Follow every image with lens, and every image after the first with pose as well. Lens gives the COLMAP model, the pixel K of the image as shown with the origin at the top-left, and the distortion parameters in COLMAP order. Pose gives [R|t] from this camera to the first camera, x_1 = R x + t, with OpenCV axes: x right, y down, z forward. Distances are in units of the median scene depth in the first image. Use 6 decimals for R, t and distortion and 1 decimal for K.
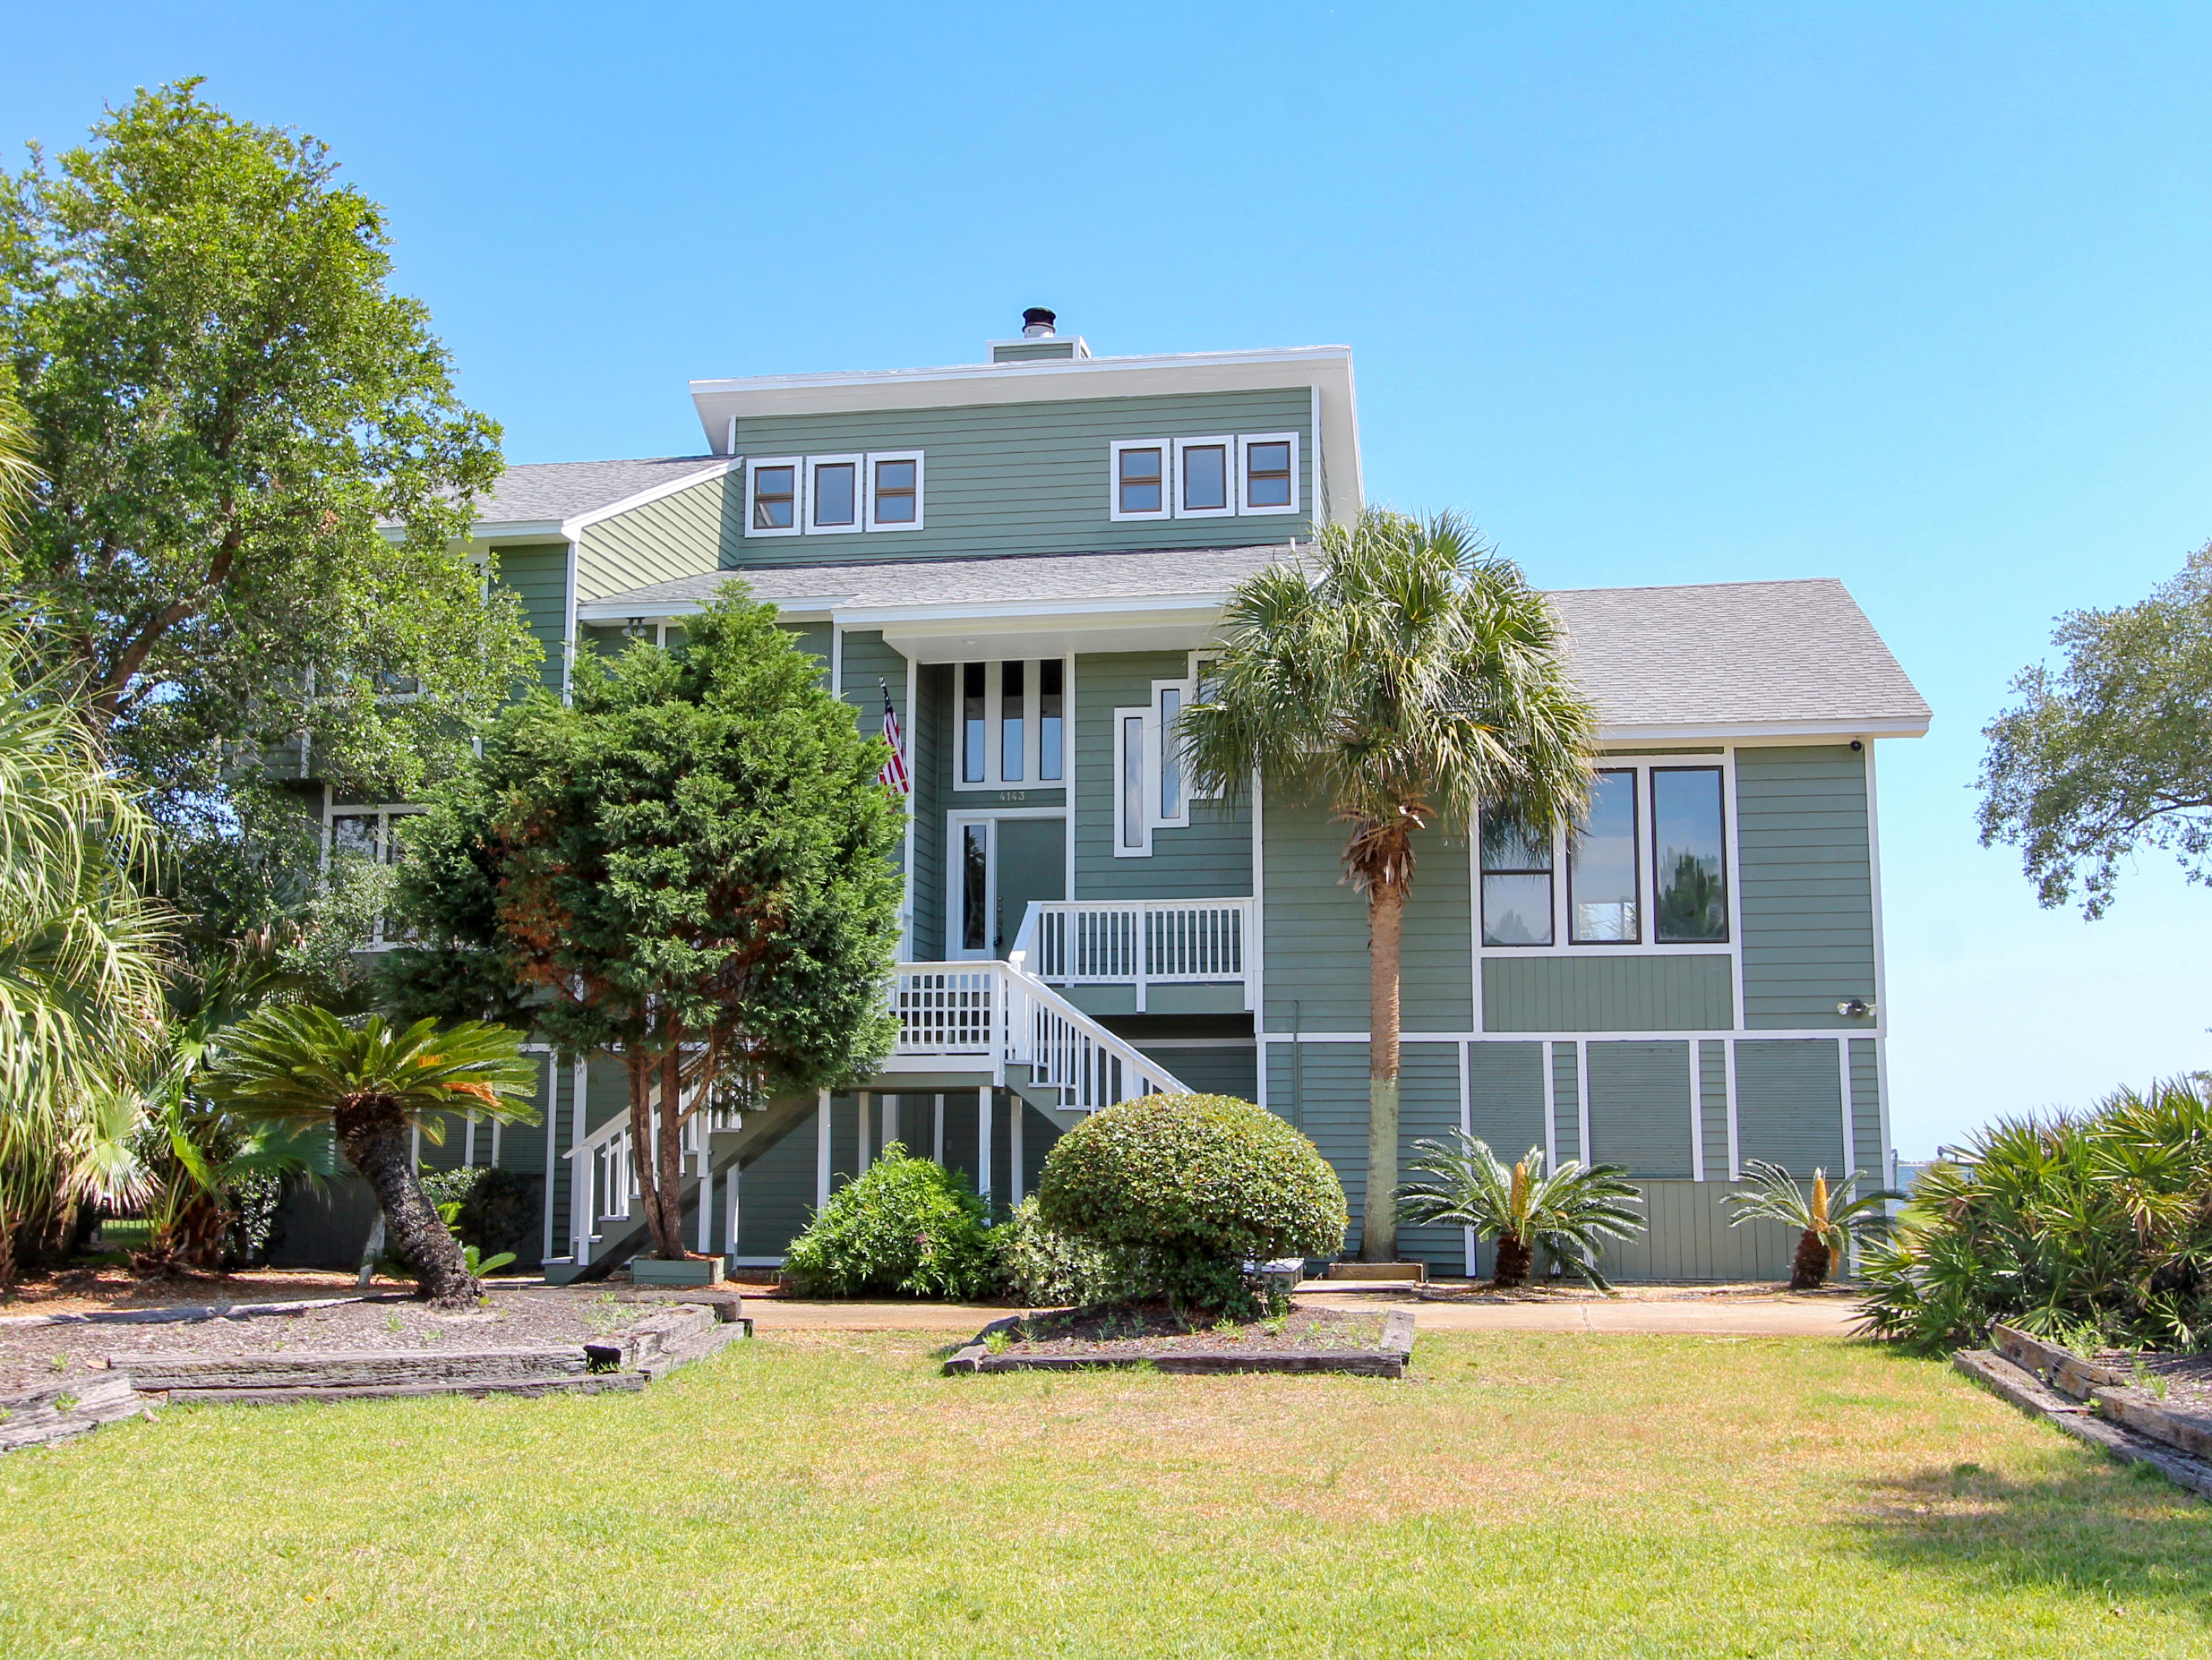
lens RADIAL K [[2095.7, 0, 1106.0], [0, 2095.7, 830.0], [0, 0, 1]] dist [0.006249, -0.004570]
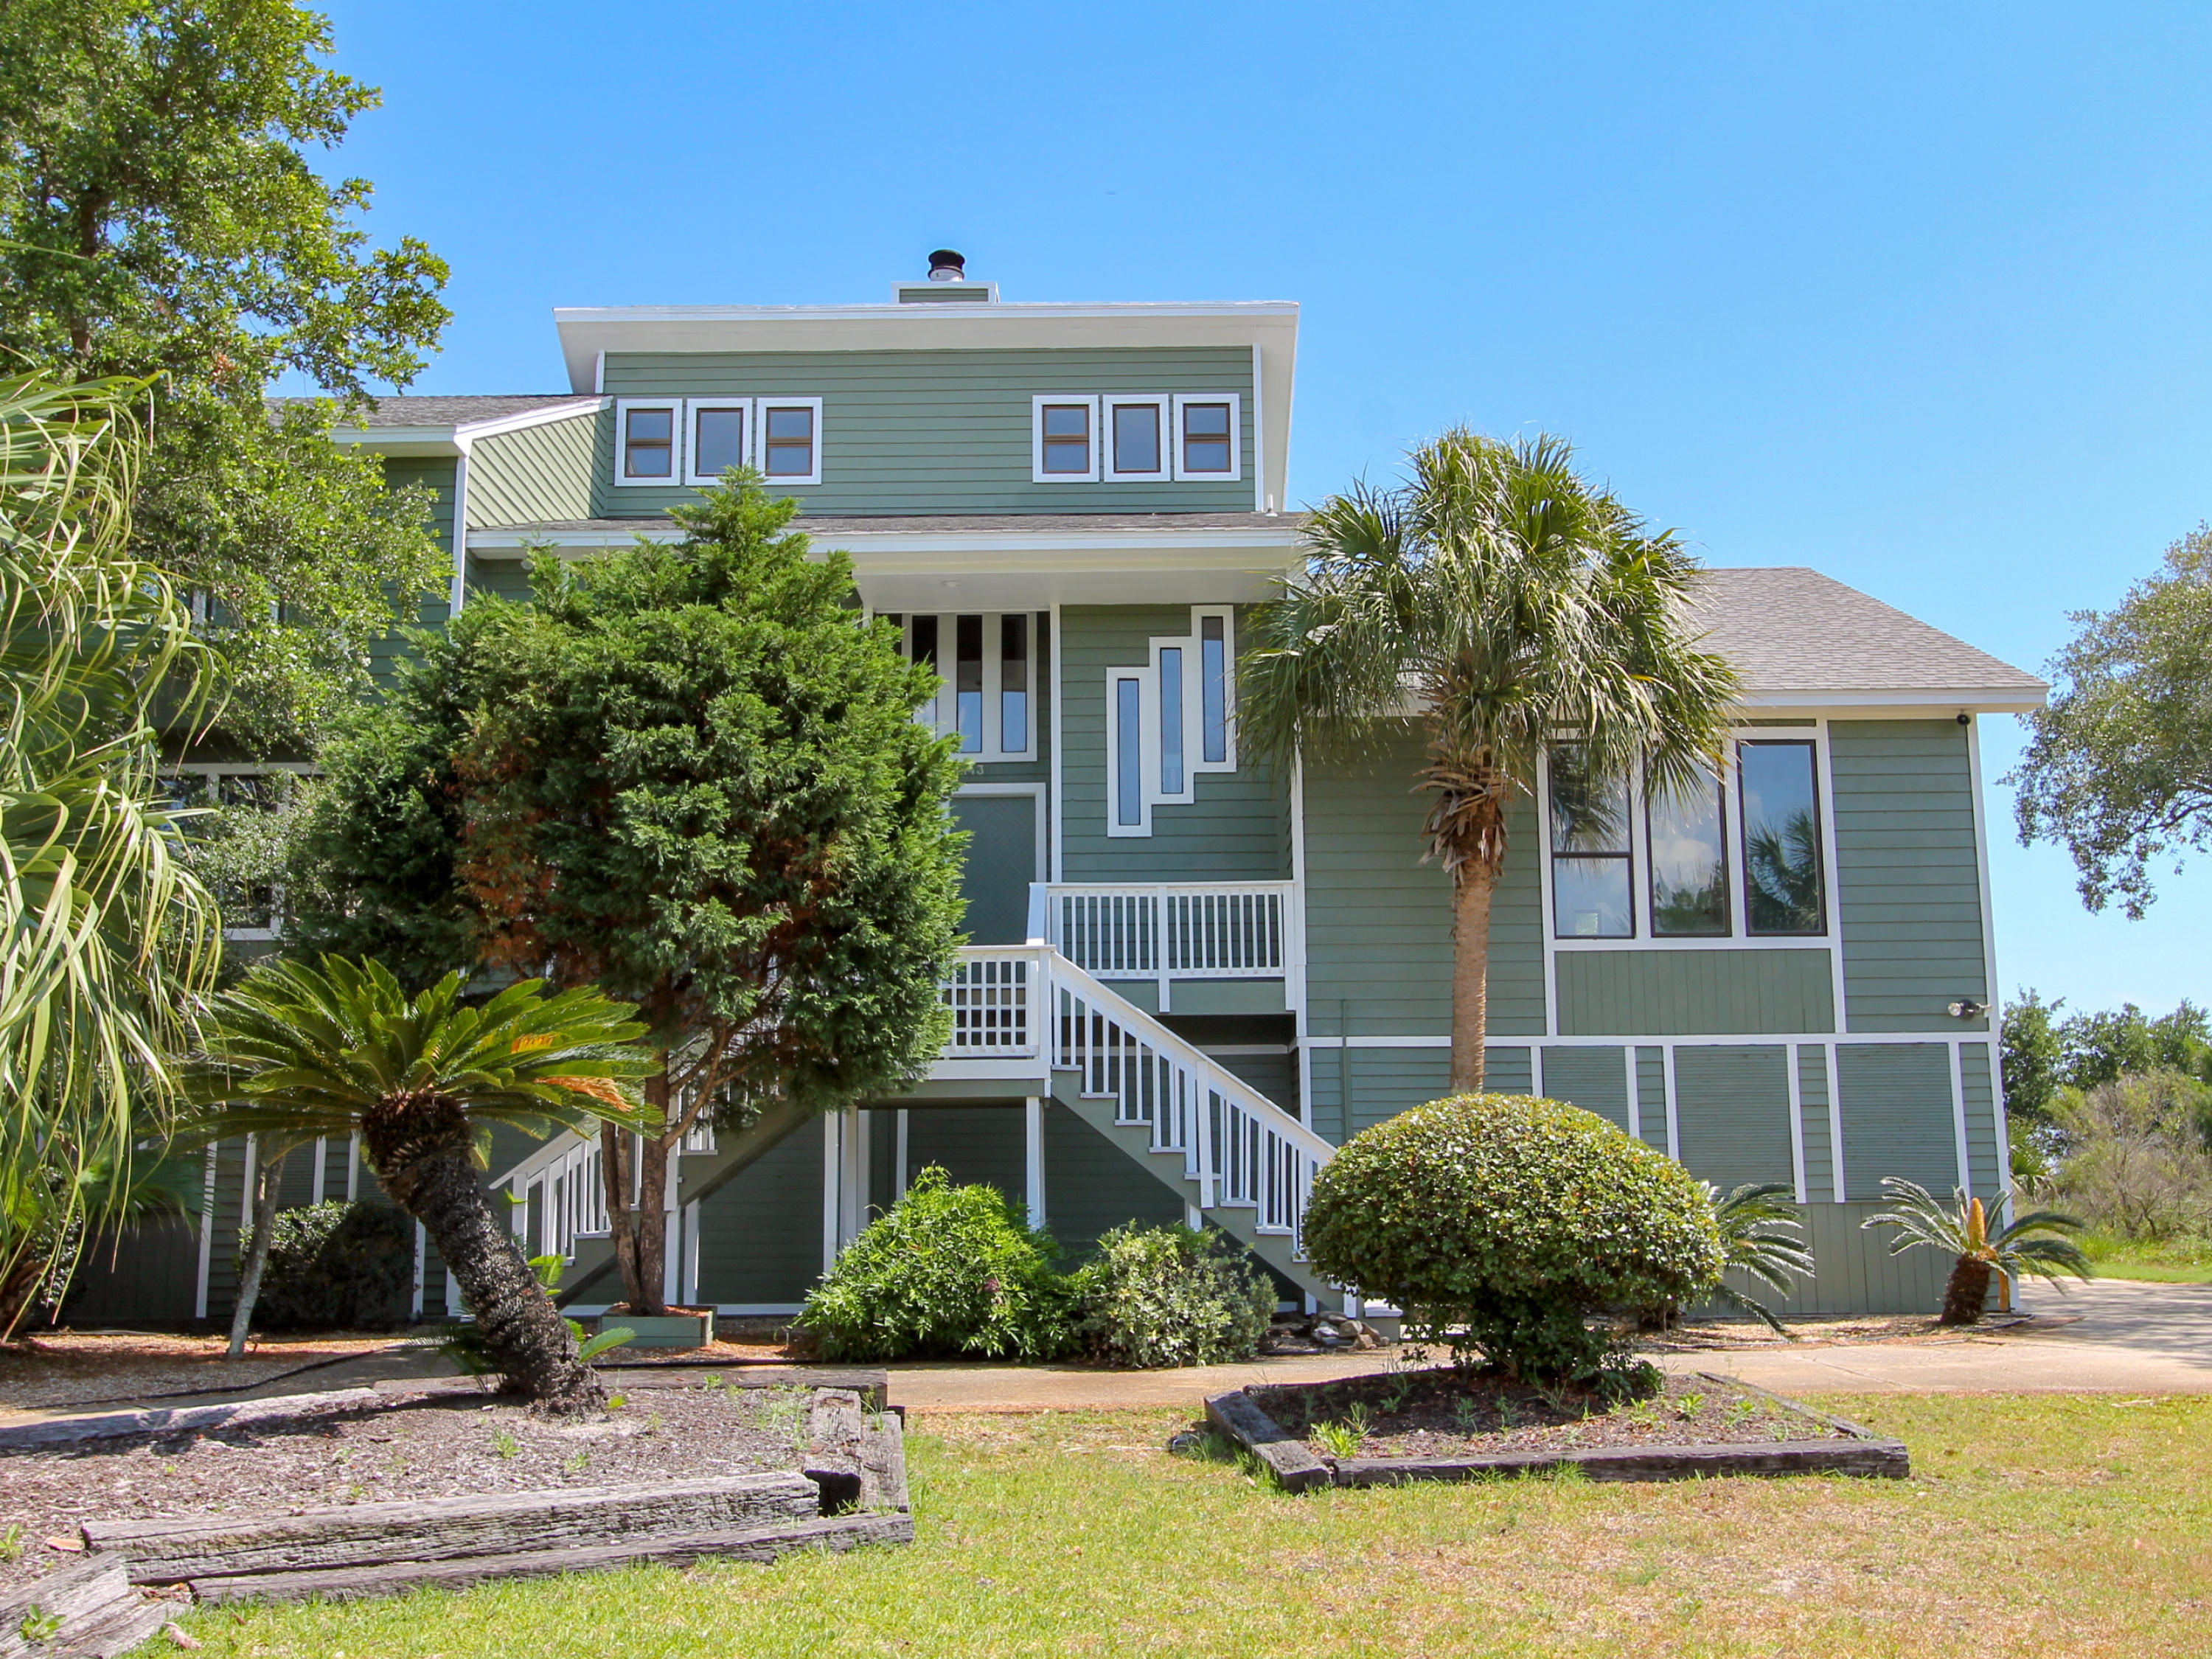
lens RADIAL K [[2020.1, 0, 1106.0], [0, 2020.1, 829.5], [0, 0, 1]] dist [-0.006921, 0.009509]
pose [[0.989026, 0.017102, 0.146748, -0.152303], [-0.014333, 0.999699, -0.019906, 0.033652], [-0.147044, 0.017584, 0.988974, 0.215216]]
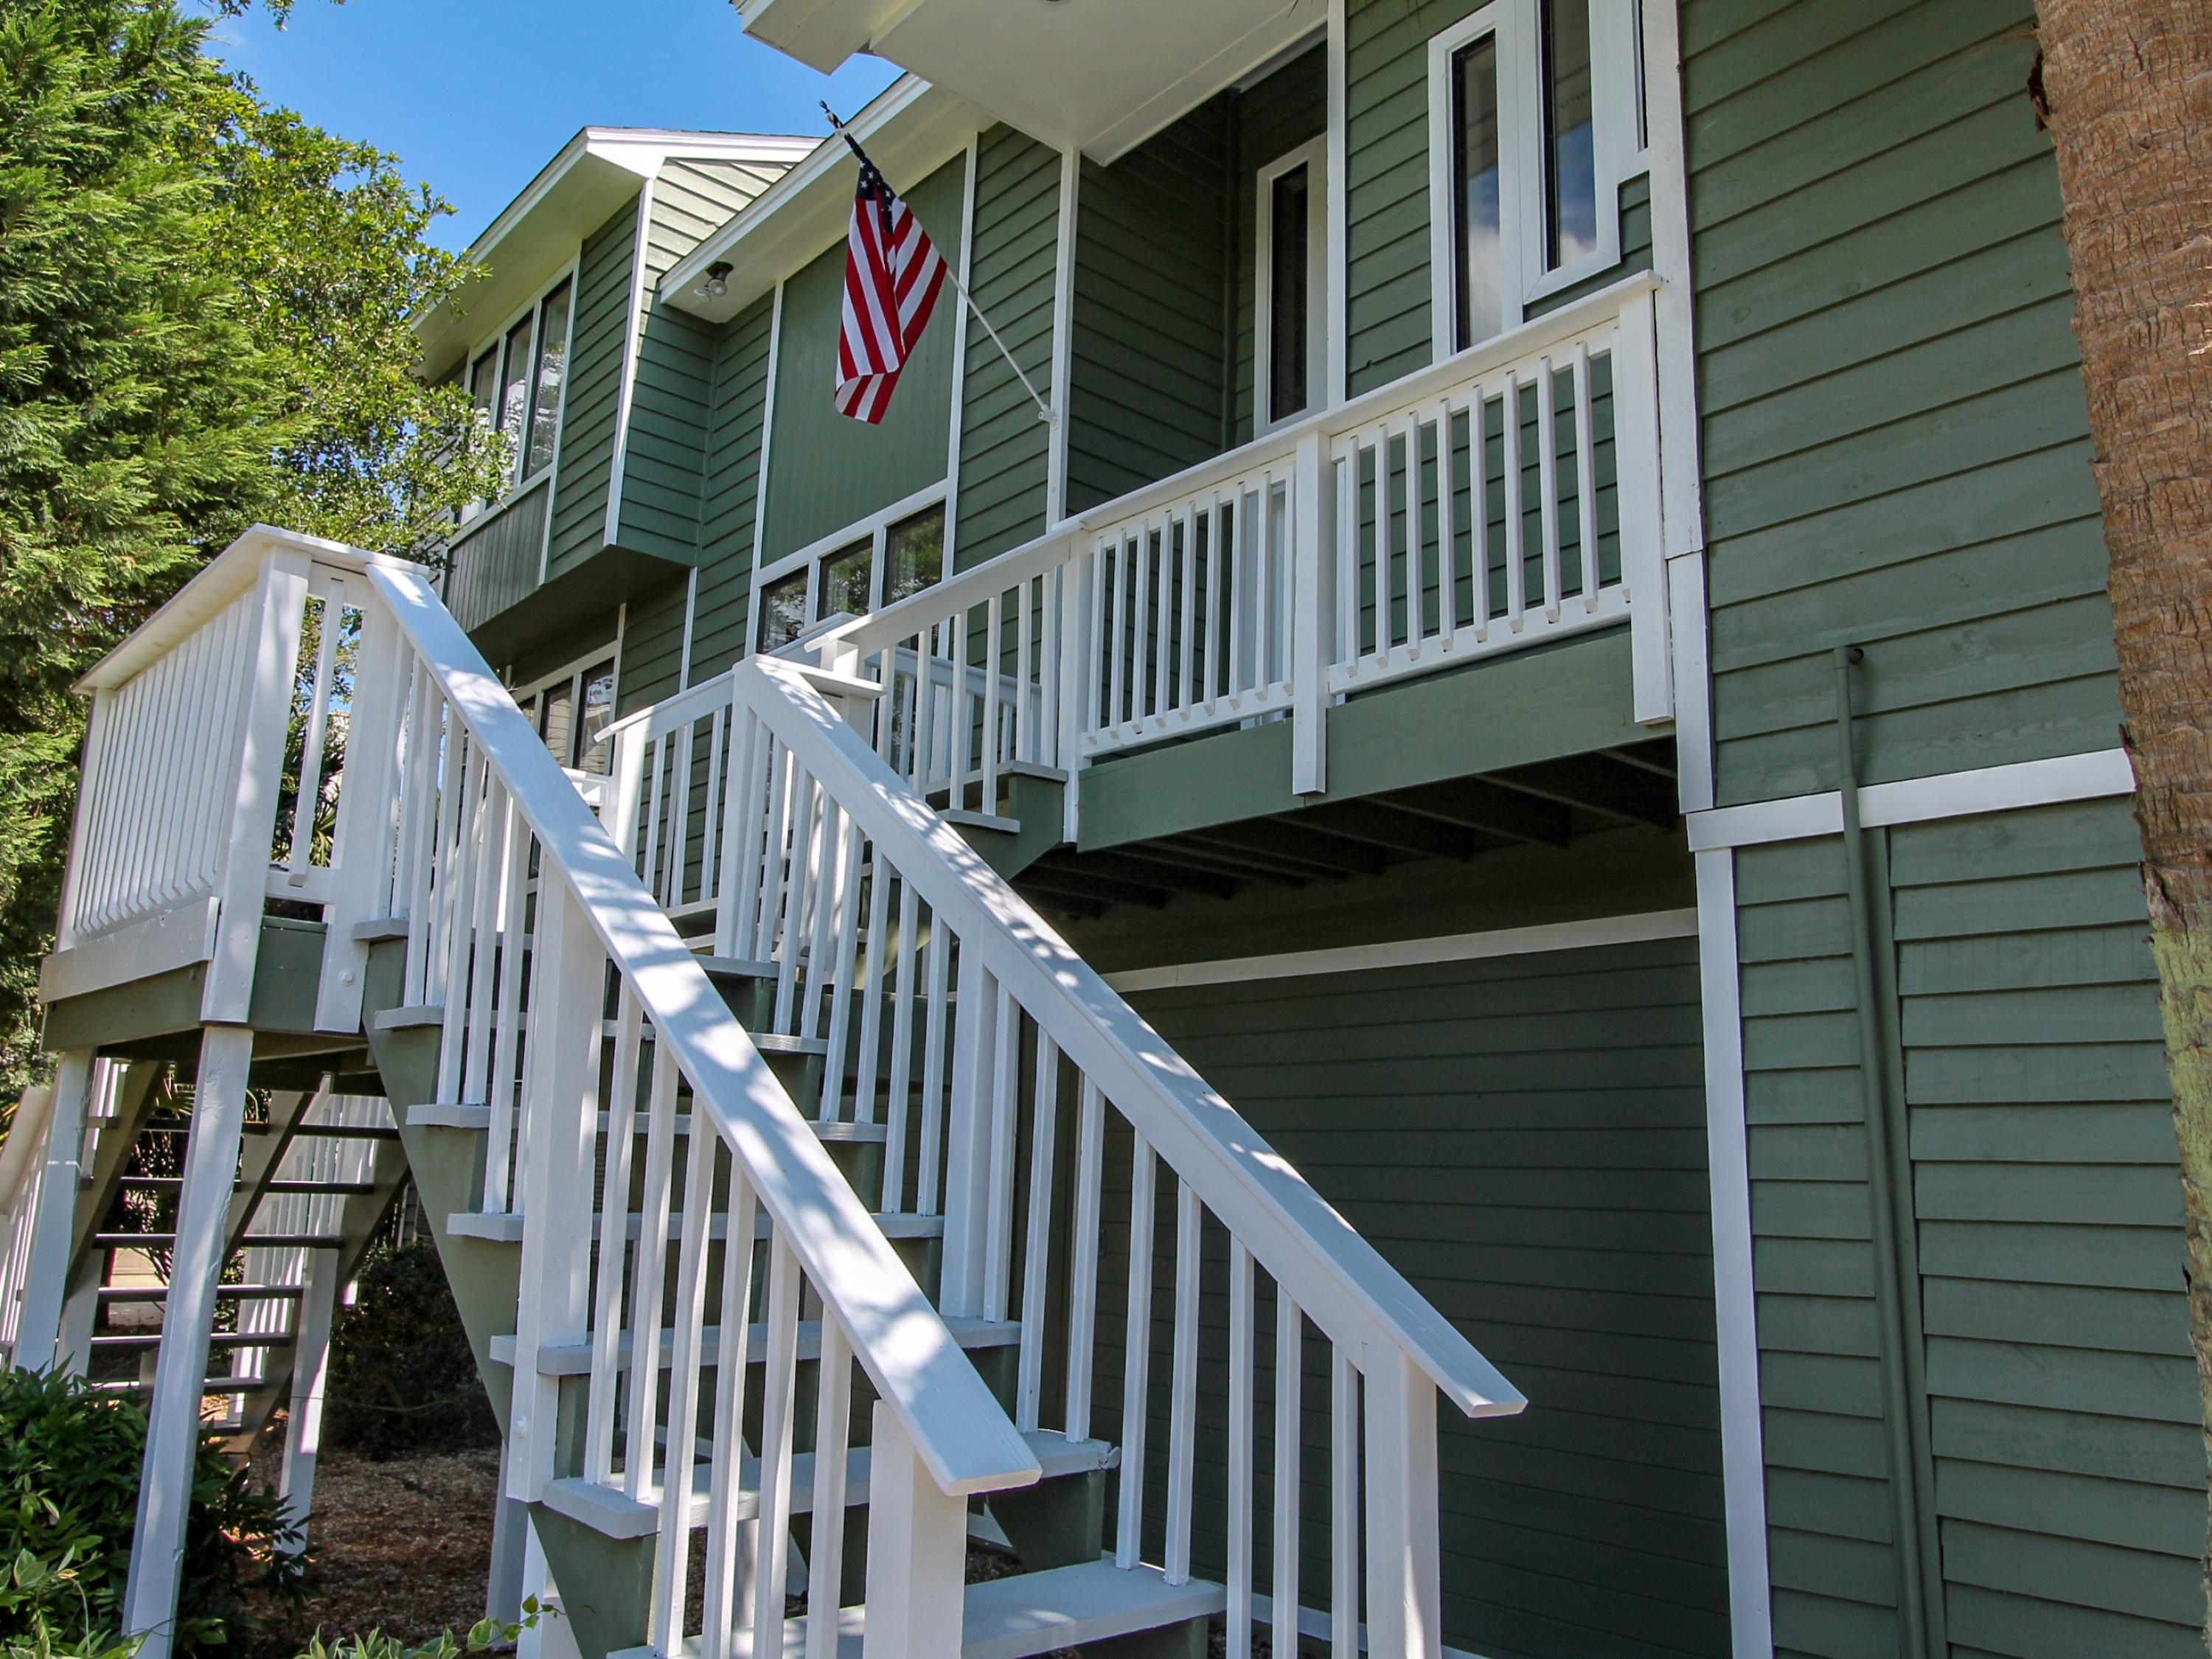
lens RADIAL K [[1642.2, 0, 1106.0], [0, 1642.2, 829.5], [0, 0, 1]] dist [0.001118, 0.000326]
pose [[0.766978, -0.105550, -0.632932, 0.160600], [0.054461, 0.993527, -0.099689, 0.131829], [0.639358, 0.041989, 0.767762, 0.951425]]
